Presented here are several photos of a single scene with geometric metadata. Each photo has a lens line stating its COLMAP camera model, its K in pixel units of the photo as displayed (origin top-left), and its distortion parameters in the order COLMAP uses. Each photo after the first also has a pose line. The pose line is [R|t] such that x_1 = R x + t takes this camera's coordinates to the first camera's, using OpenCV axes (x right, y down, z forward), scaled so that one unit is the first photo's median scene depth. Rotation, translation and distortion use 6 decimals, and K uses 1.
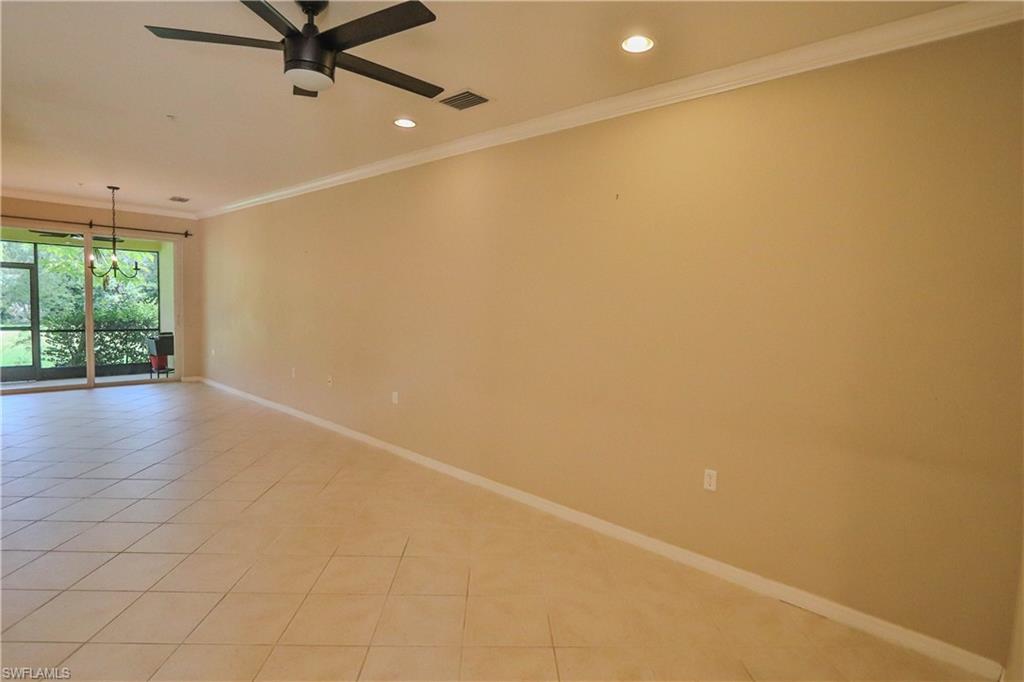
lens RADIAL K [[526.7, 0, 517.4], [0, 526.7, 338.5], [0, 0, 1]] dist [-0.021026, 0.000949]
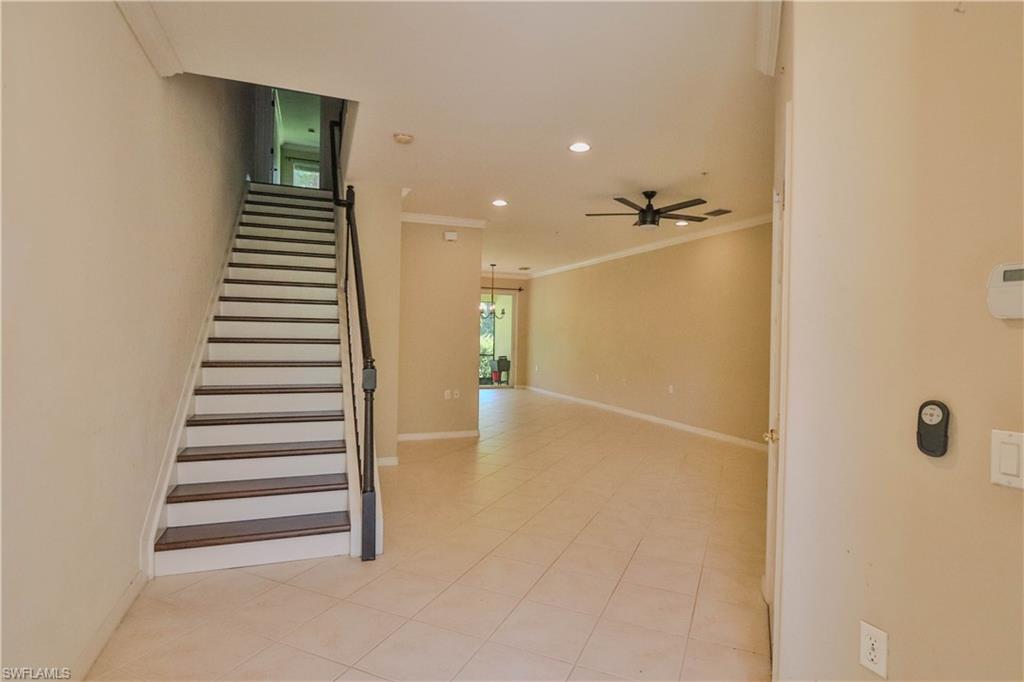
lens RADIAL K [[526.7, 0, 517.4], [0, 526.7, 338.5], [0, 0, 1]] dist [-0.021026, 0.000949]
pose [[0.893728, -0.007890, -0.448540, 0.040107], [-0.027507, 0.997000, -0.072346, 0.058189], [0.447766, 0.076995, 0.890830, -0.400485]]
